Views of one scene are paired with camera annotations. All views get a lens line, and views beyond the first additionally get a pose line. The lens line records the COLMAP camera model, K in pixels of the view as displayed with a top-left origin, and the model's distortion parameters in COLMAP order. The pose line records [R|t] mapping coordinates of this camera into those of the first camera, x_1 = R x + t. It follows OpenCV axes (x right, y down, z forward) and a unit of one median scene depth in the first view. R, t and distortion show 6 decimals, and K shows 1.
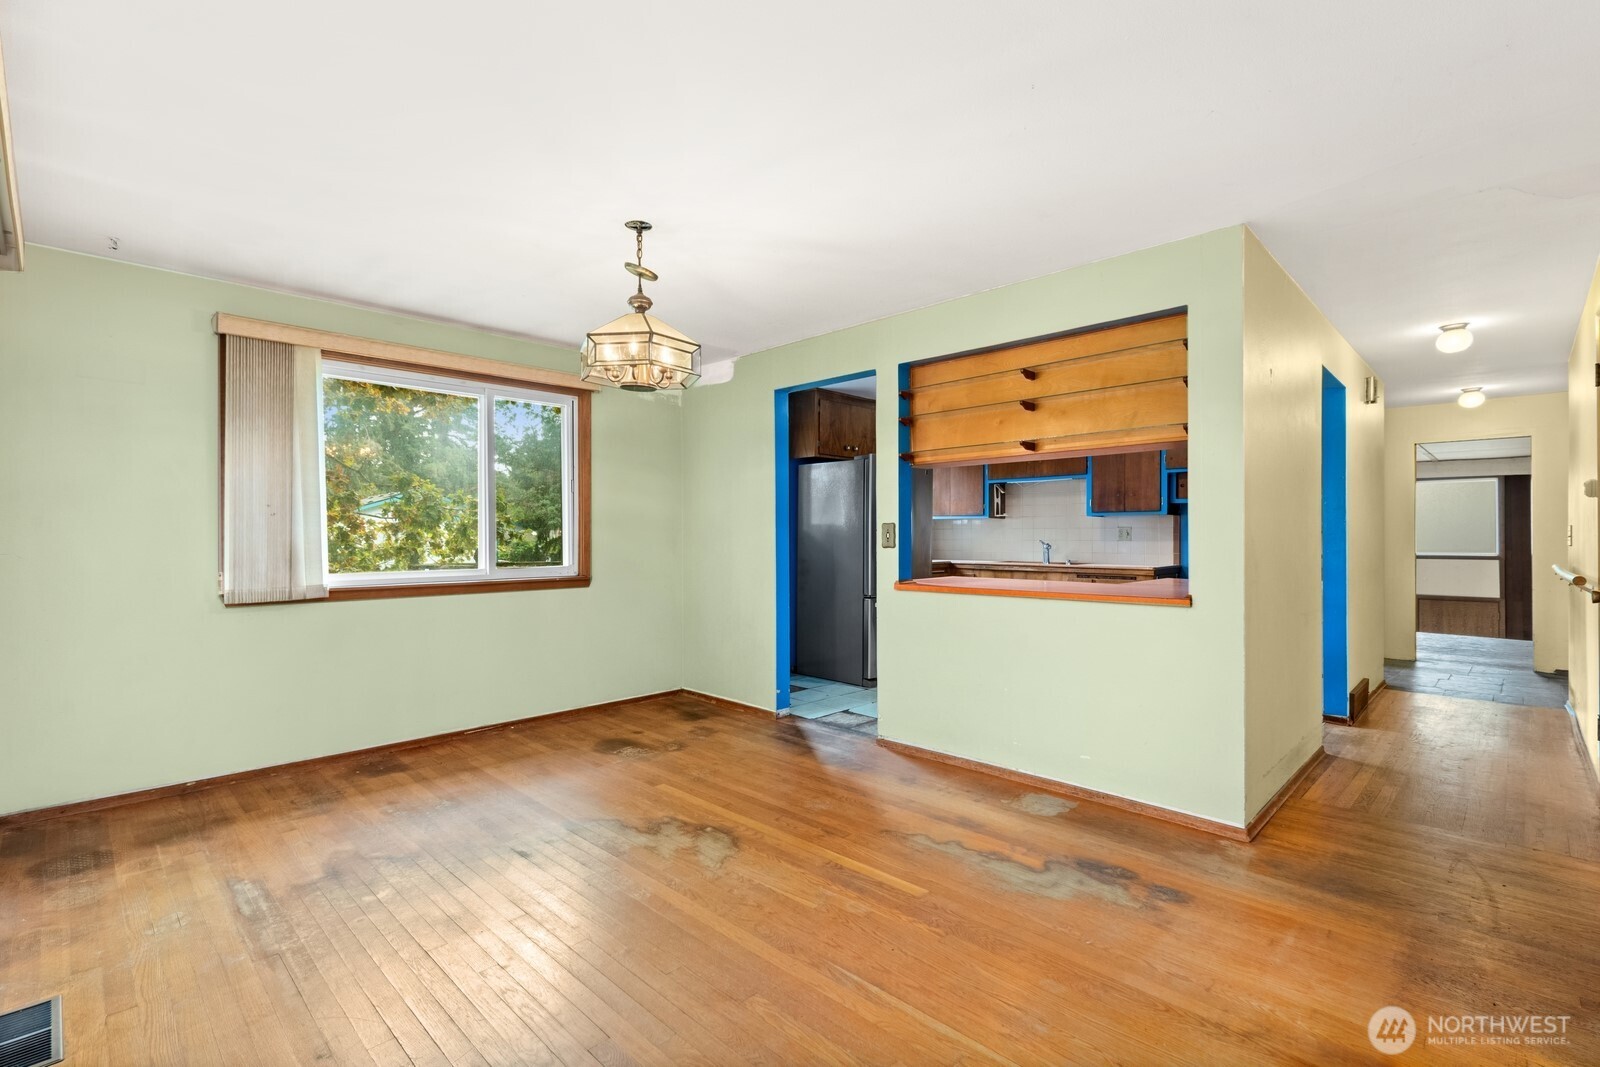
lens RADIAL K [[720.0, 0, 793.6], [0, 720.0, 533.8], [0, 0, 1]] dist [0.005303, 0.000356]
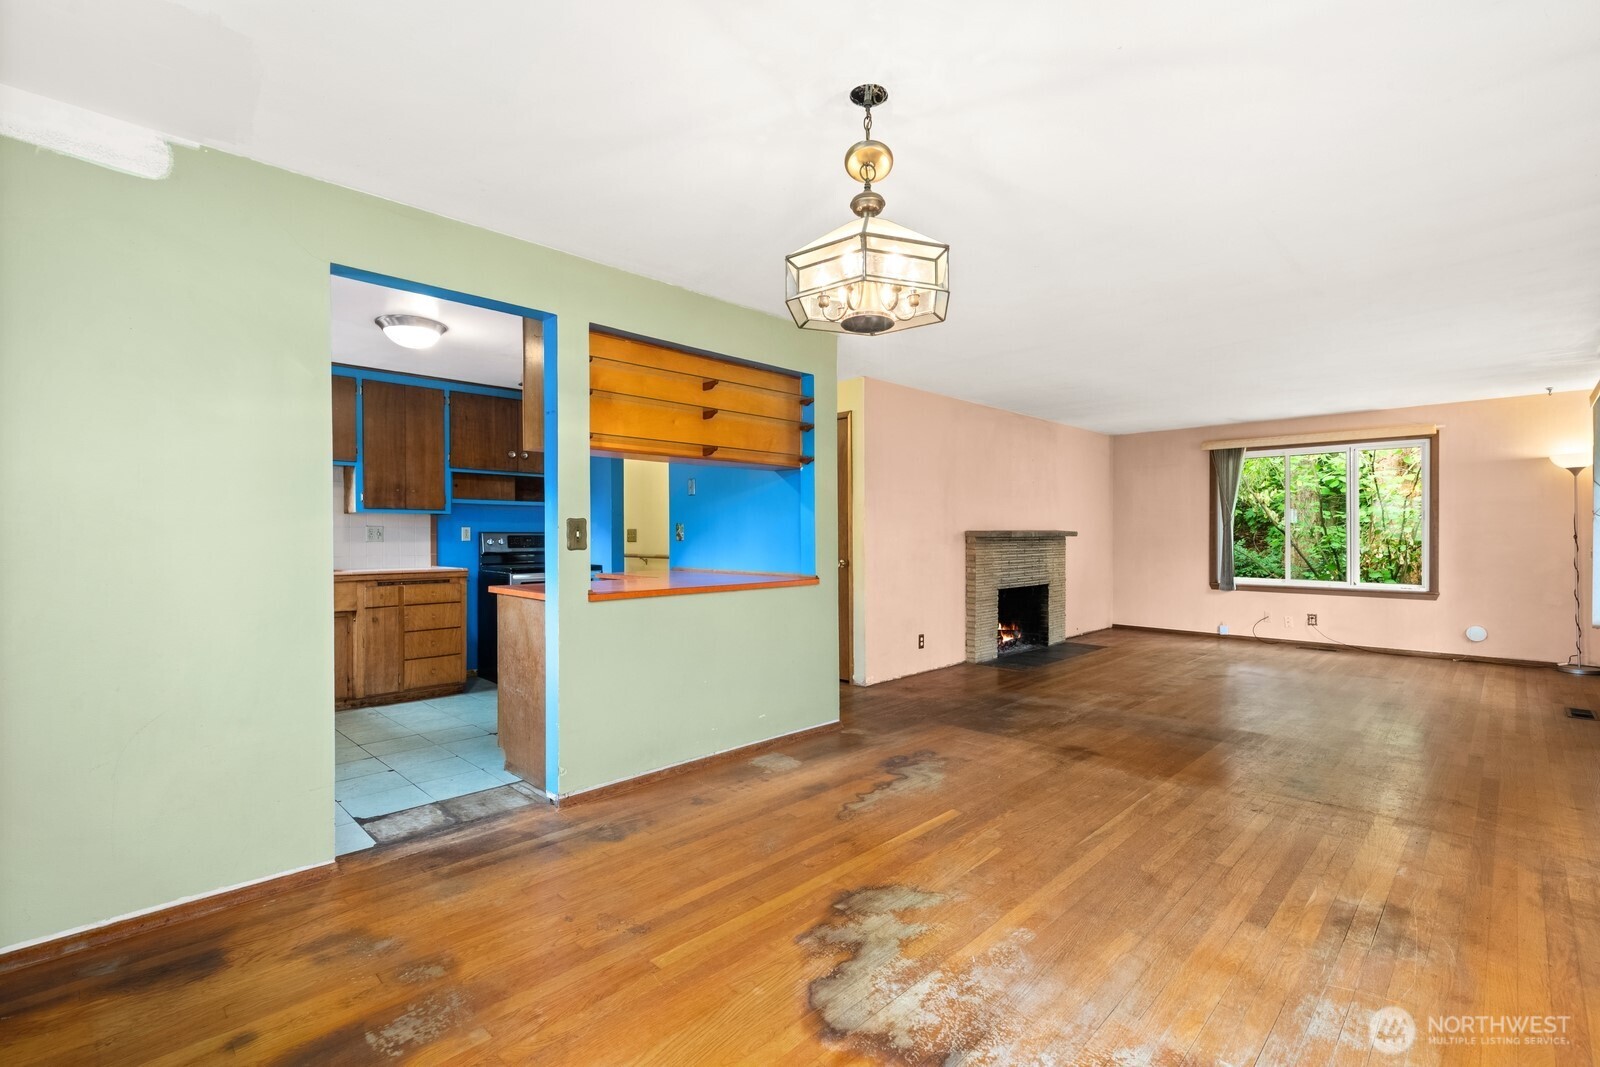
lens RADIAL K [[720.0, 0, 793.6], [0, 720.0, 533.8], [0, 0, 1]] dist [0.005303, 0.000356]
pose [[0.006210, 0.003090, 0.999976, -0.750599], [-0.000056, 0.999995, -0.003090, 0.004600], [-0.999981, -0.000037, 0.006211, 0.866719]]
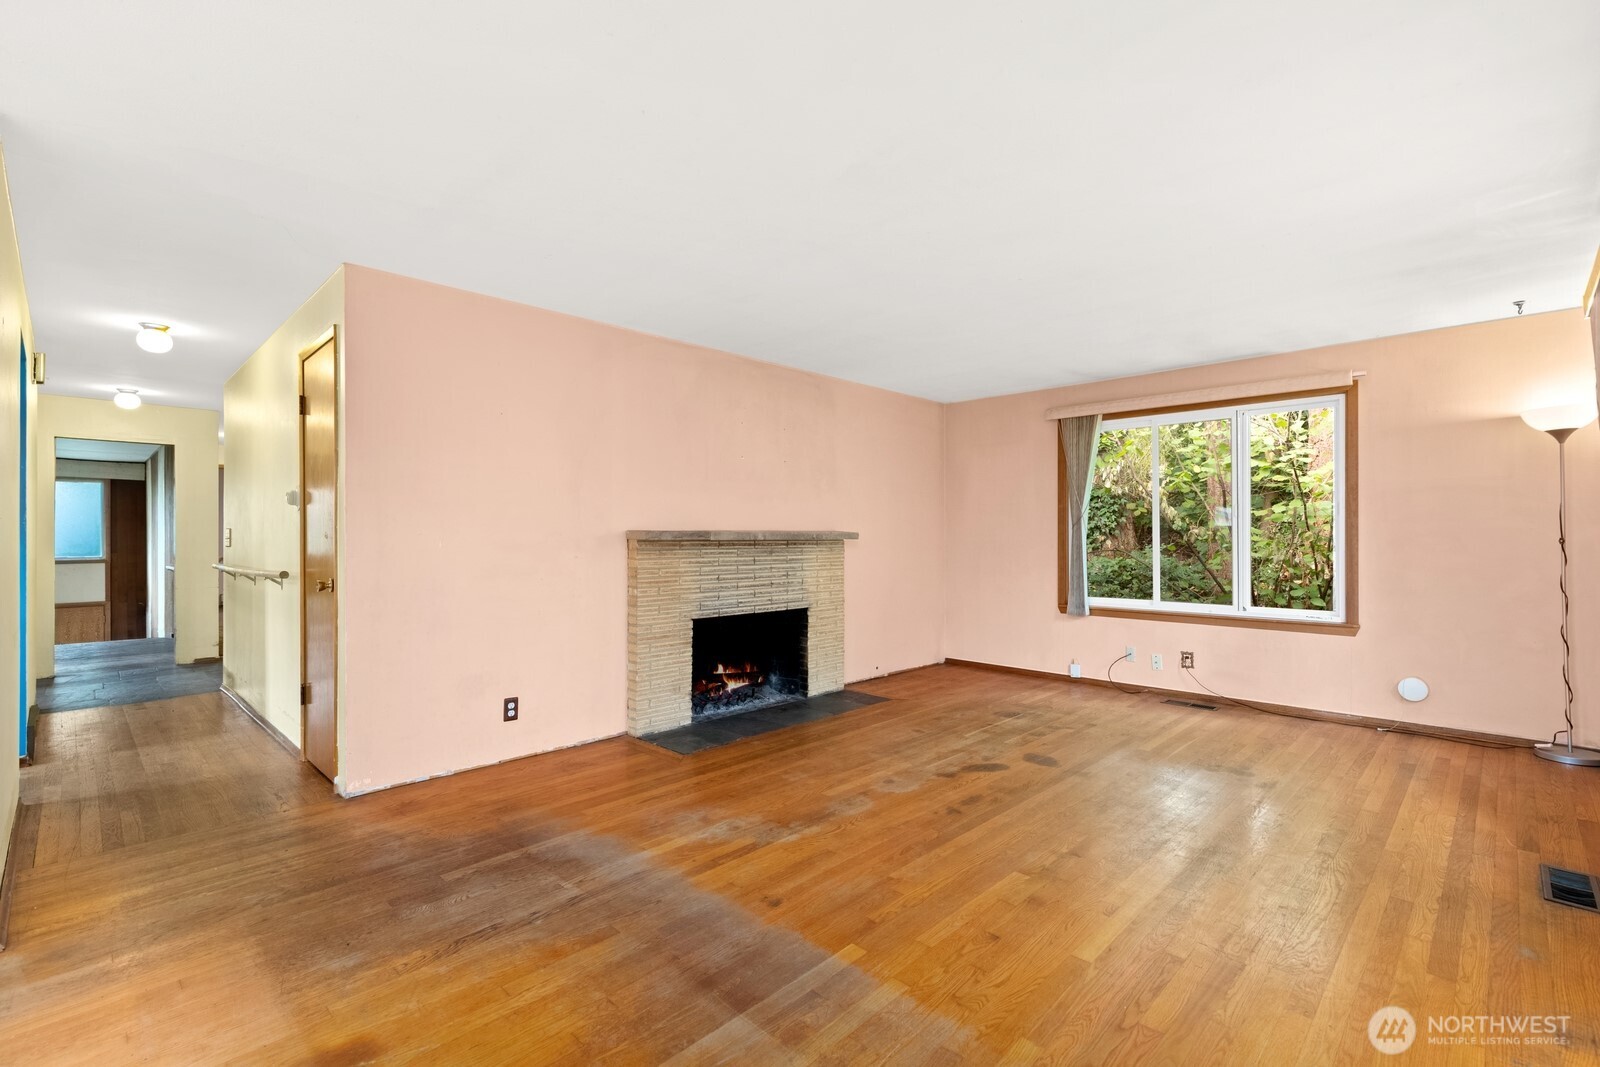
lens RADIAL K [[720.0, 0, 793.6], [0, 720.0, 533.8], [0, 0, 1]] dist [0.005303, 0.000356]
pose [[0.003109, 0.007207, 0.999969, -0.086187], [-0.001003, 0.999974, -0.007204, 0.004867], [-0.999995, -0.000980, 0.003116, 0.147050]]
